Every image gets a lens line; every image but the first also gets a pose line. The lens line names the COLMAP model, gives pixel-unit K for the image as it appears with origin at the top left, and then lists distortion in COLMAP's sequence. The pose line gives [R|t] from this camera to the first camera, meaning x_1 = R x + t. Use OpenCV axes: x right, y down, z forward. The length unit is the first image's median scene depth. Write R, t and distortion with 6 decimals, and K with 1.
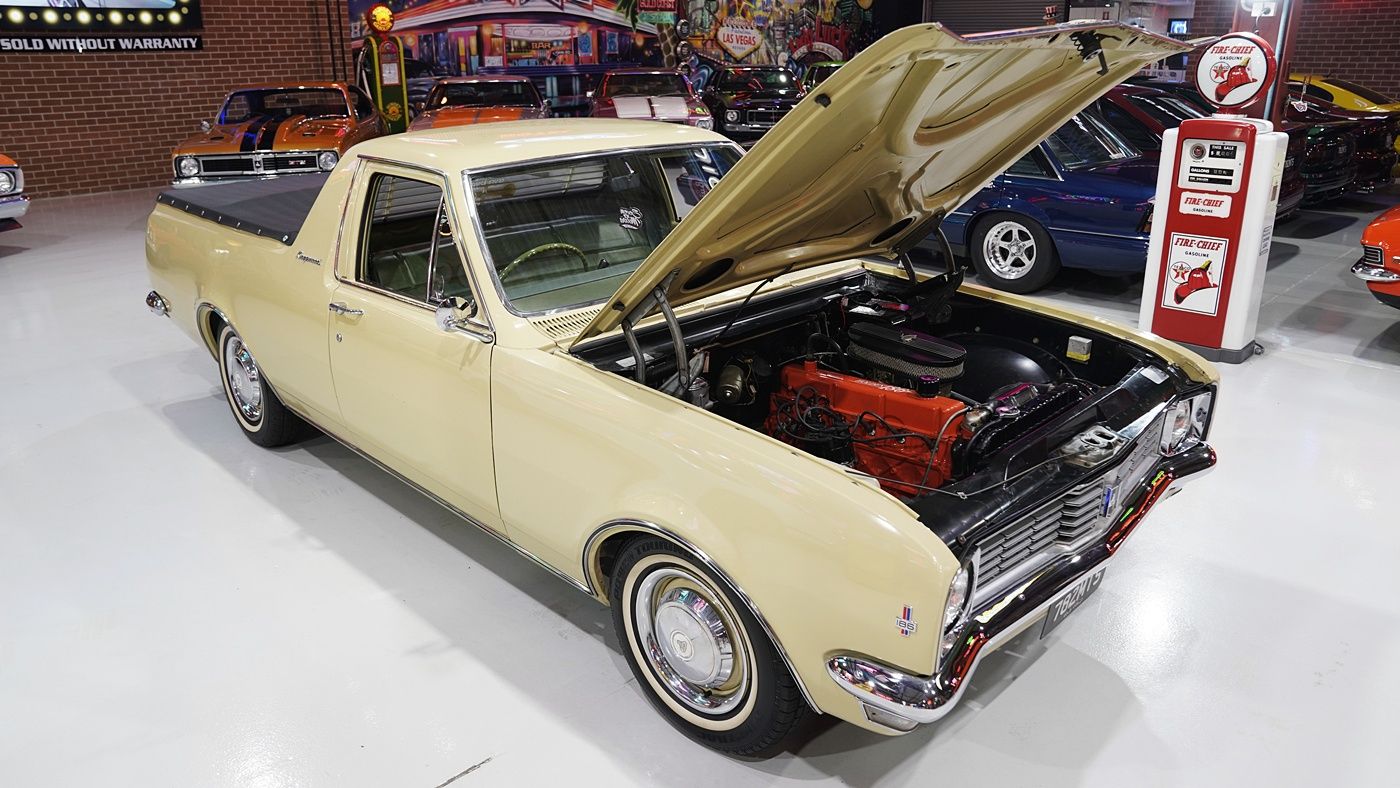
lens RADIAL K [[965.2, 0, 694.6], [0, 965.2, 388.3], [0, 0, 1]] dist [-0.114564, 0.079686]
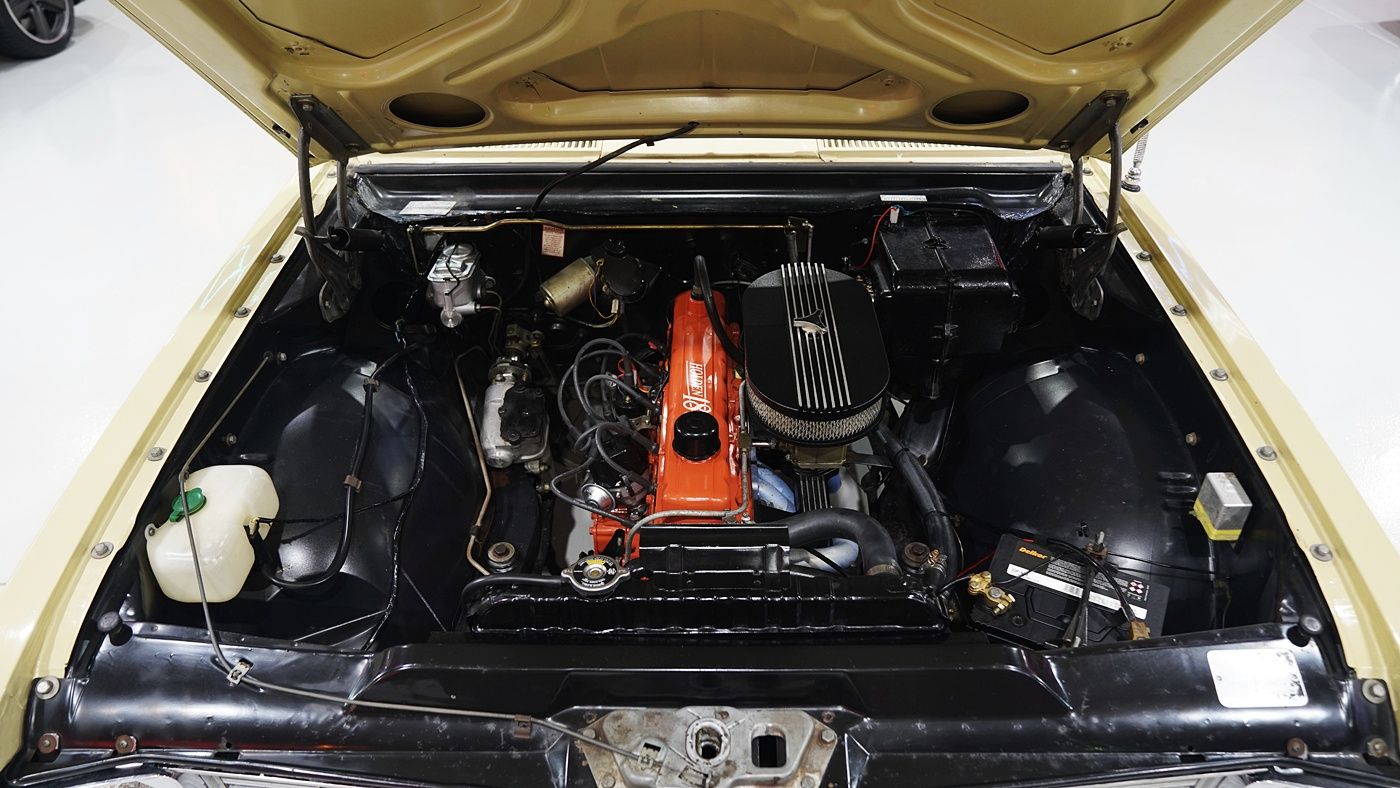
lens RADIAL K [[965.2, 0, 694.6], [0, 965.2, 388.3], [0, 0, 1]] dist [-0.114564, 0.079686]
pose [[0.697991, 0.420110, -0.579928, 0.260540], [-0.238954, 0.900057, 0.364415, -0.103546], [0.675062, -0.115783, 0.728619, 0.312078]]
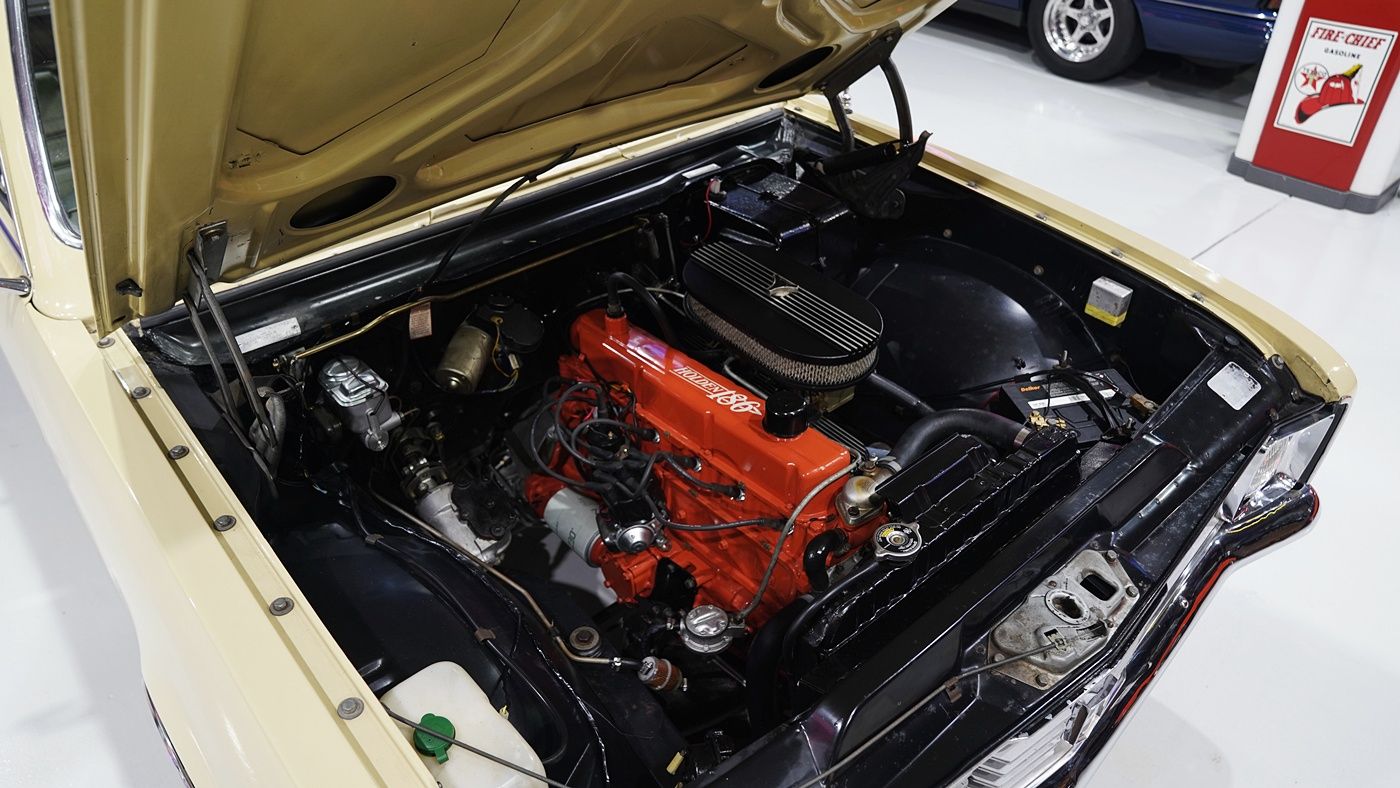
lens RADIAL K [[965.2, 0, 694.6], [0, 965.2, 388.3], [0, 0, 1]] dist [-0.114564, 0.079686]
pose [[0.997097, 0.047031, -0.059879, 0.110860], [-0.028817, 0.961025, 0.274954, -0.079322], [0.070476, -0.272430, 0.959591, 0.242353]]
